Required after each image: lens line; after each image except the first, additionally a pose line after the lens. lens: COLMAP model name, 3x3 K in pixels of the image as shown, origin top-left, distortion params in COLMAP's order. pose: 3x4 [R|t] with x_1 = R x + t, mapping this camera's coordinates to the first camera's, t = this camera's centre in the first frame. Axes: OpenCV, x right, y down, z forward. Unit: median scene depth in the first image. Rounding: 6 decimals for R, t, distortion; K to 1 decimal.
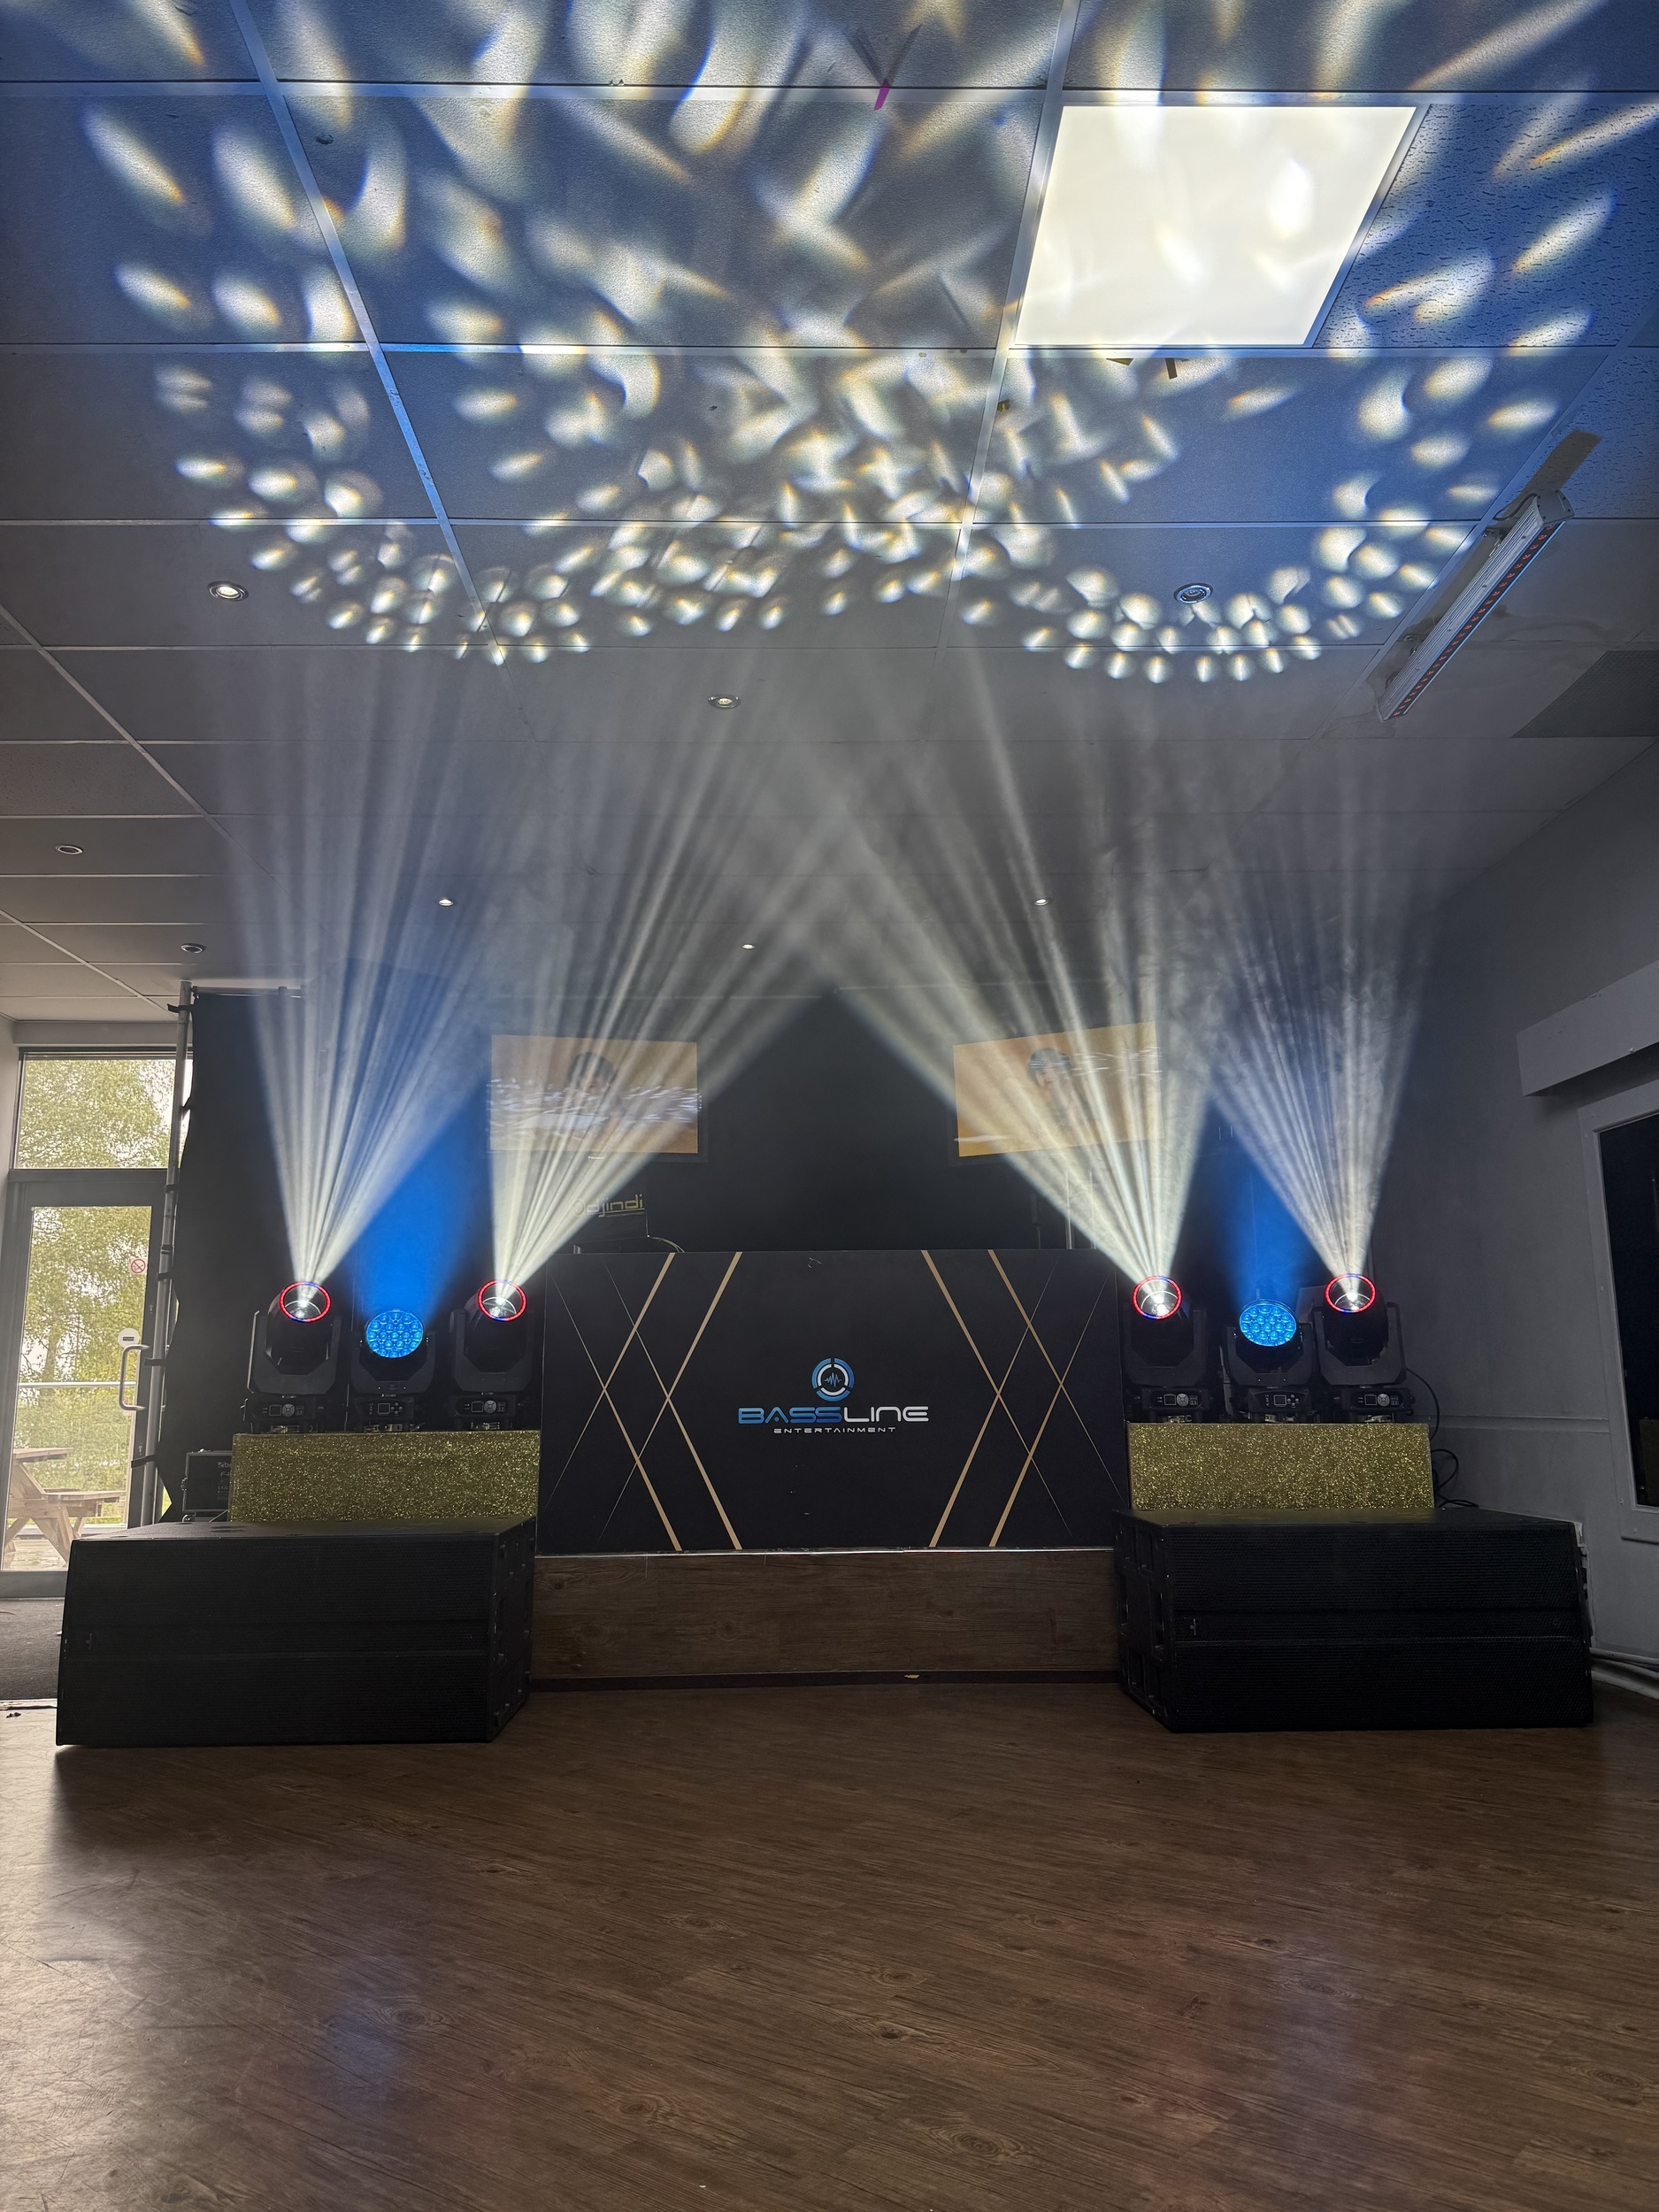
lens RADIAL K [[1548.0, 0, 824.9], [0, 1548.0, 1104.0], [0, 0, 1]] dist [0.000280, -0.003484]
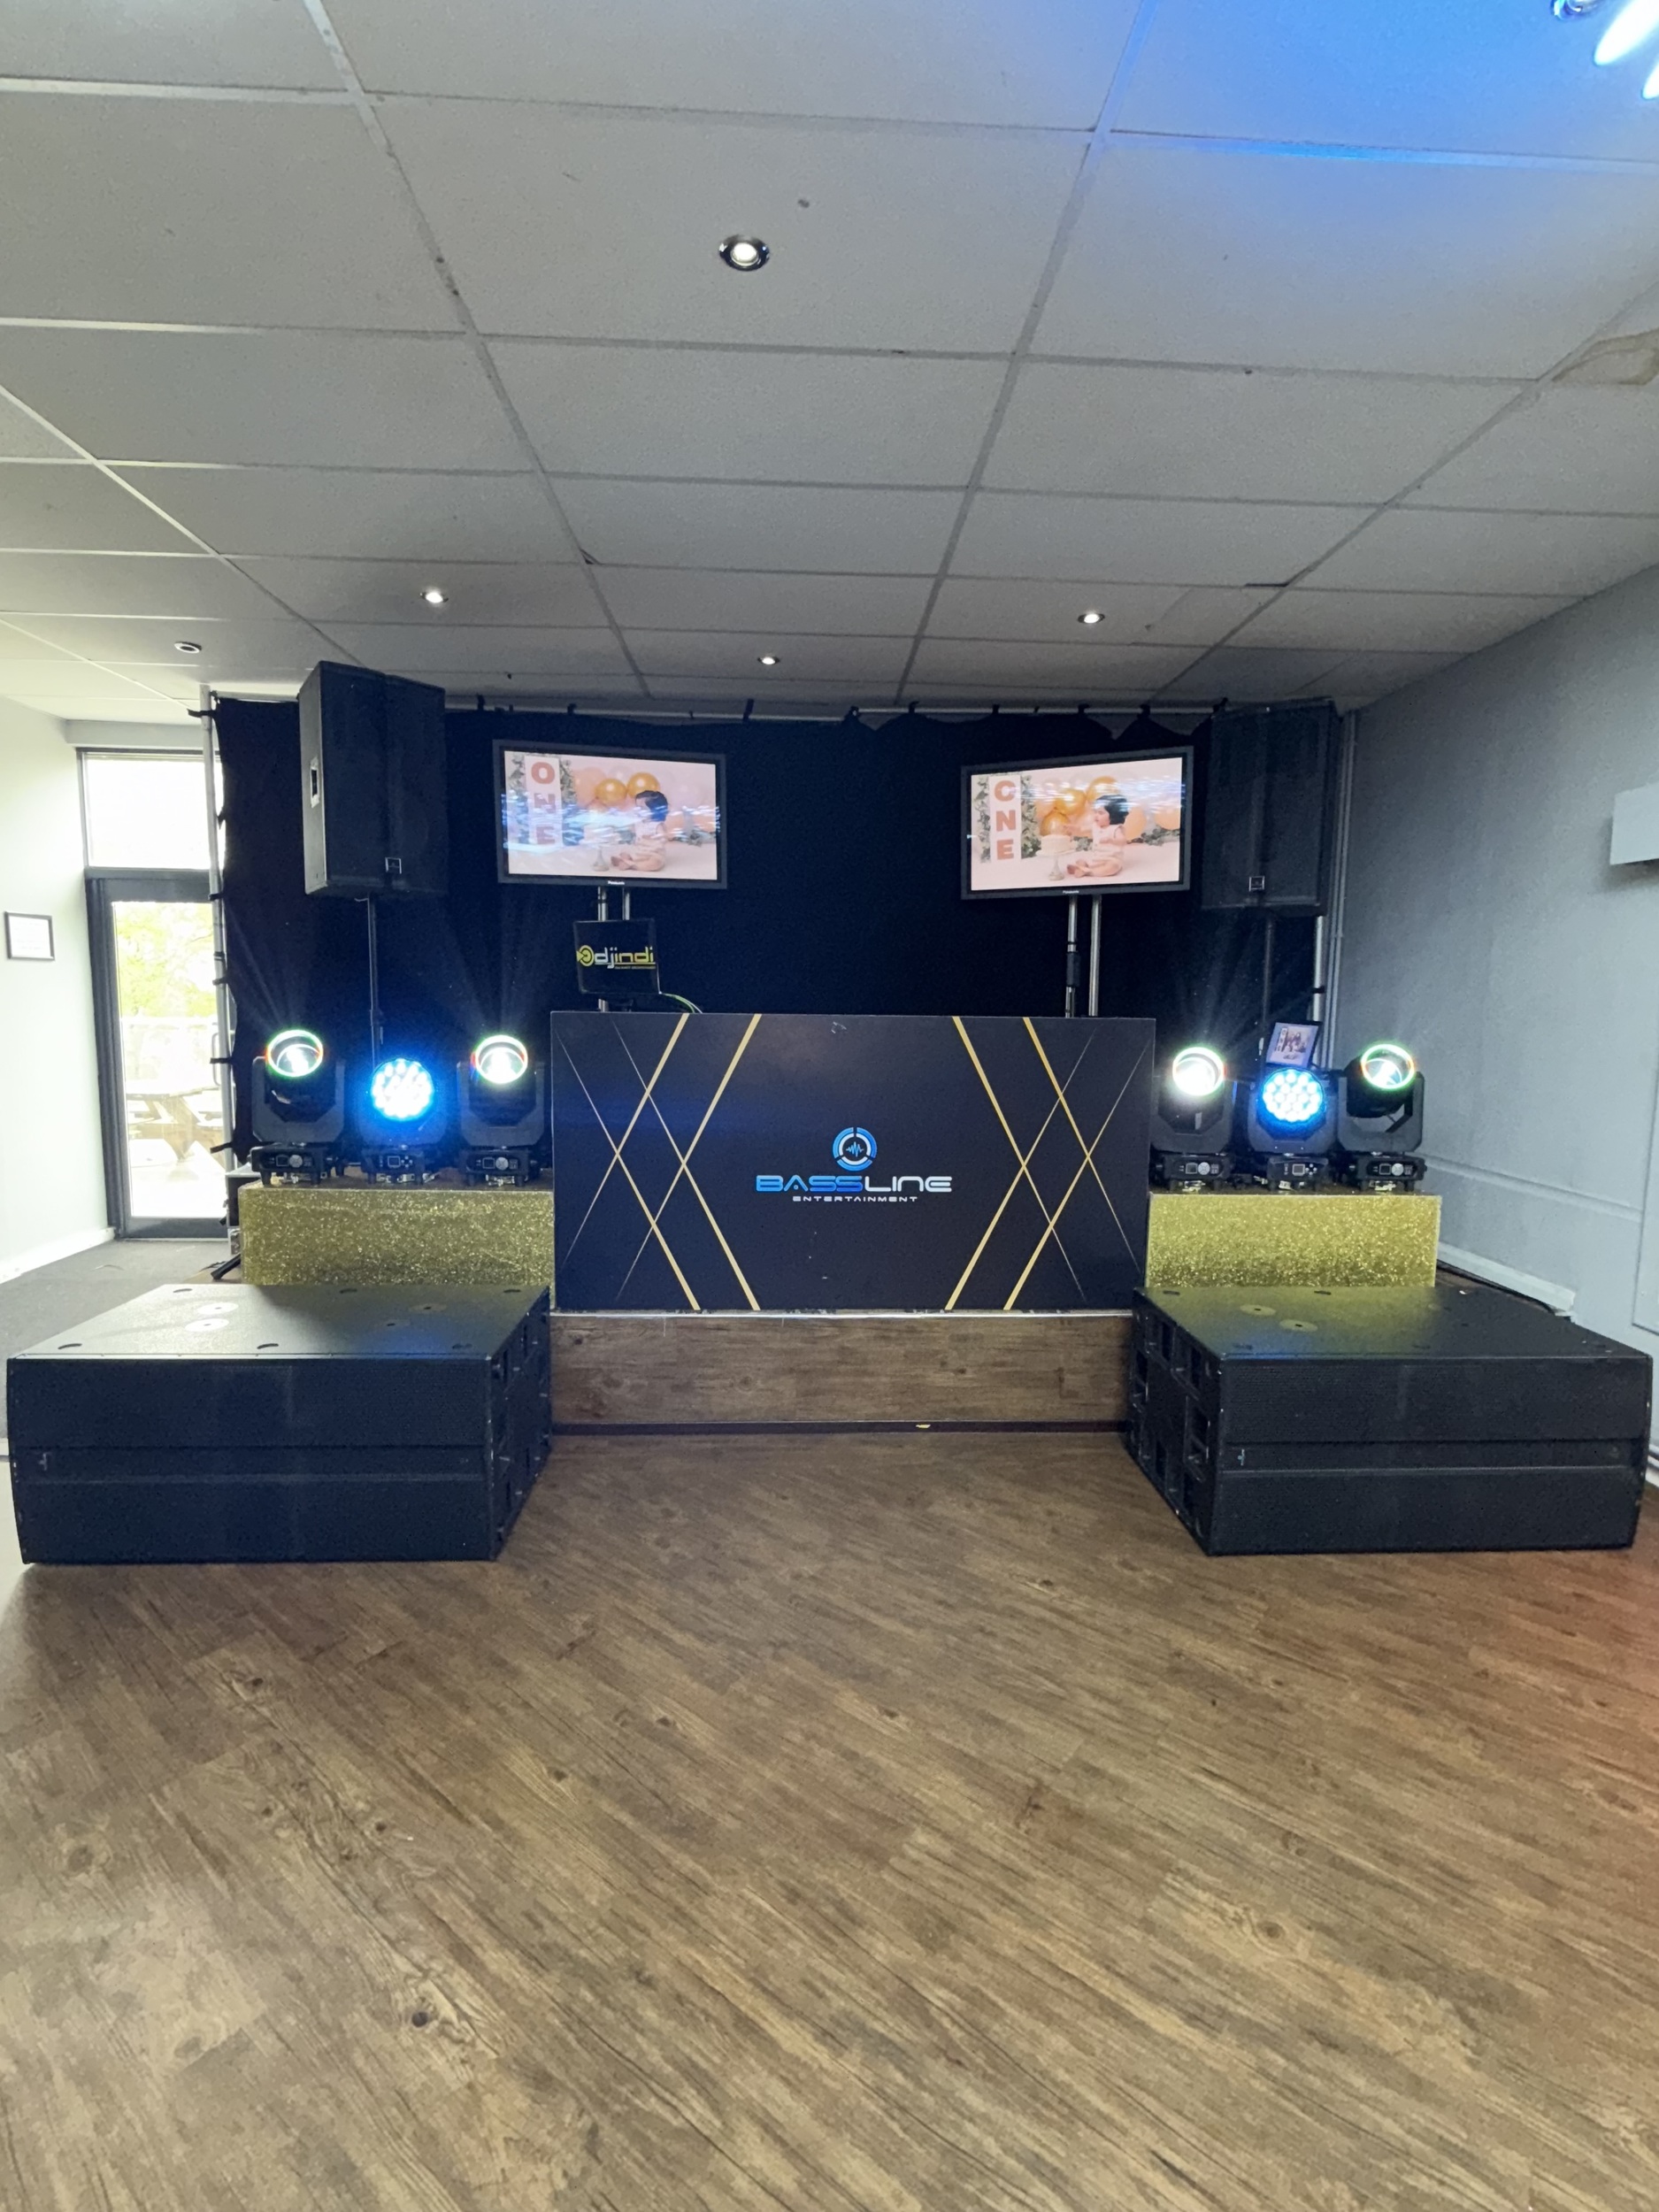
lens RADIAL K [[1027.4, 0, 840.0], [0, 1027.4, 1104.3], [0, 0, 1]] dist [-0.003960, 0.000681]
pose [[0.999357, 0.019076, 0.030351, -0.024544], [-0.027140, 0.955750, 0.292925, -0.037137], [-0.023420, -0.293560, 0.955654, 0.402125]]
